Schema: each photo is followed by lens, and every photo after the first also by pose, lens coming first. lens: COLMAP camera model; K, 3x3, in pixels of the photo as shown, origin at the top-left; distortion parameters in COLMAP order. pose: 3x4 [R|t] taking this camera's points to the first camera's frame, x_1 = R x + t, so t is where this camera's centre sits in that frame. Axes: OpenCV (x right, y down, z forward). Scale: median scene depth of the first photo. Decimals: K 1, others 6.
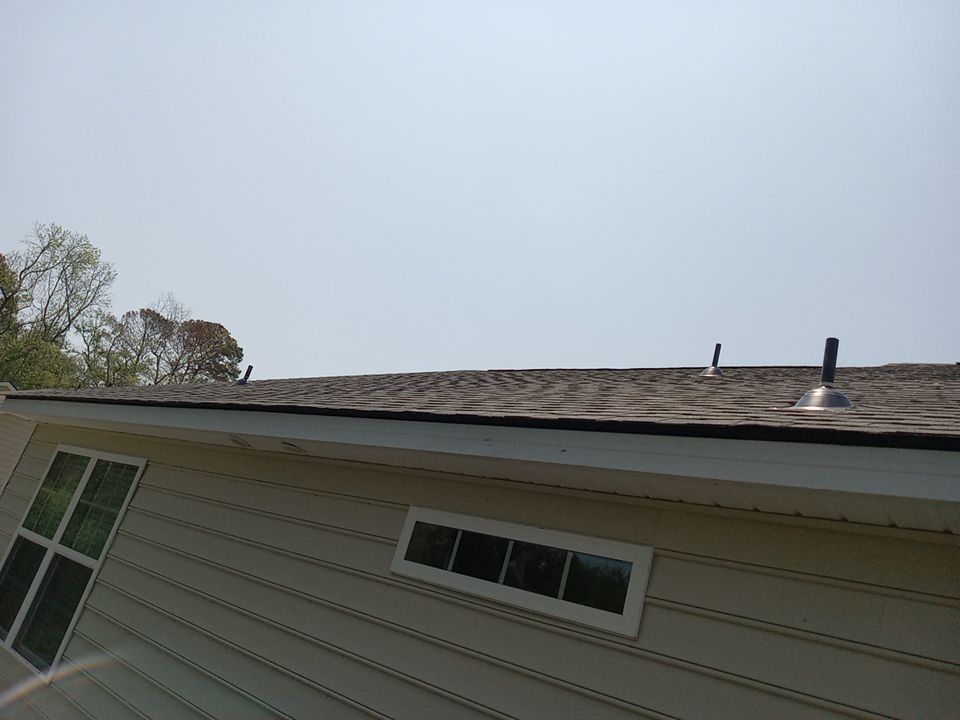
lens RADIAL K [[726.1, 0, 474.3], [0, 726.1, 363.3], [0, 0, 1]] dist [-0.002880, 0.003888]
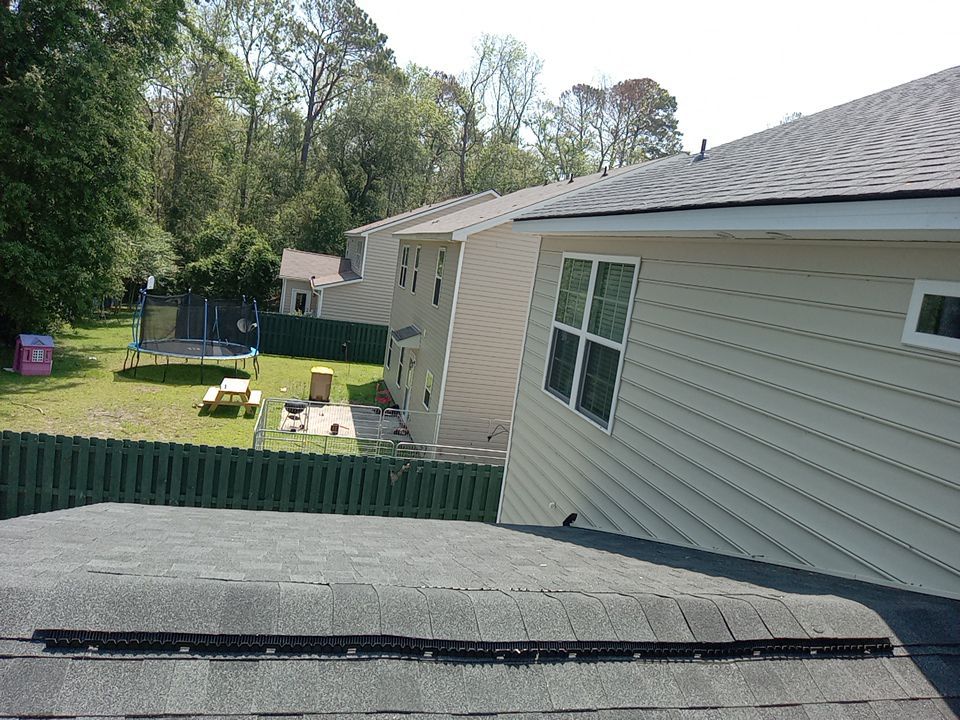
lens RADIAL K [[726.1, 0, 474.3], [0, 726.1, 363.3], [0, 0, 1]] dist [-0.002880, 0.003888]
pose [[0.807890, -0.080897, -0.583755, -0.000526], [0.277584, 0.926010, 0.255836, -0.015037], [0.519866, -0.368728, 0.770570, -0.017145]]
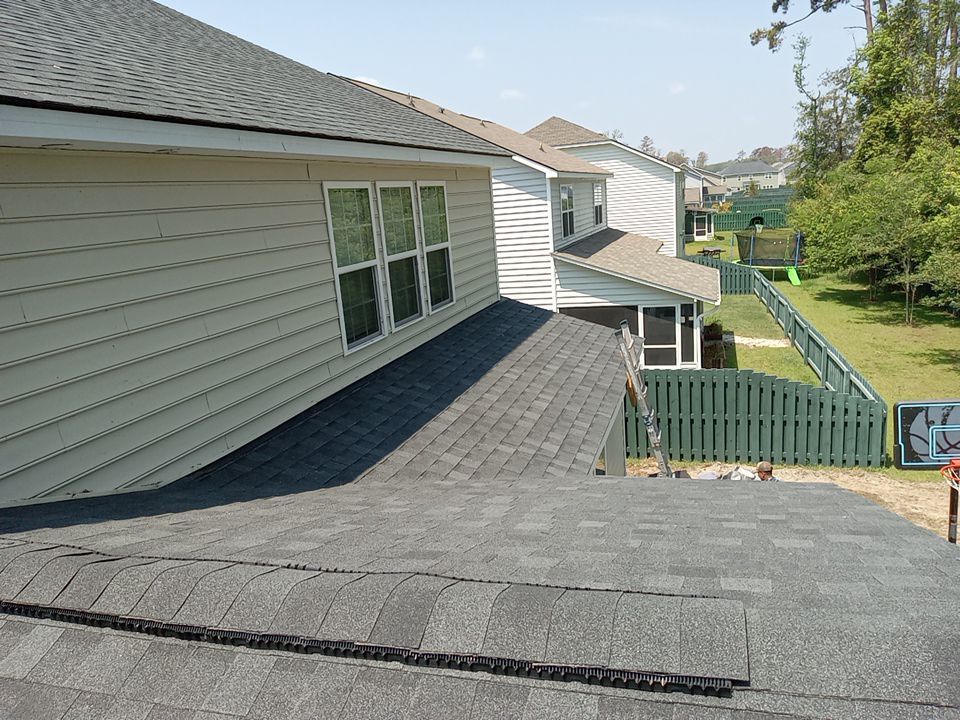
lens RADIAL K [[726.1, 0, 474.3], [0, 726.1, 363.3], [0, 0, 1]] dist [-0.002880, 0.003888]
pose [[-0.395055, -0.425142, 0.814362, -0.386601], [-0.325895, 0.893672, 0.308451, -0.006935], [-0.858908, -0.143541, -0.491602, 0.320830]]
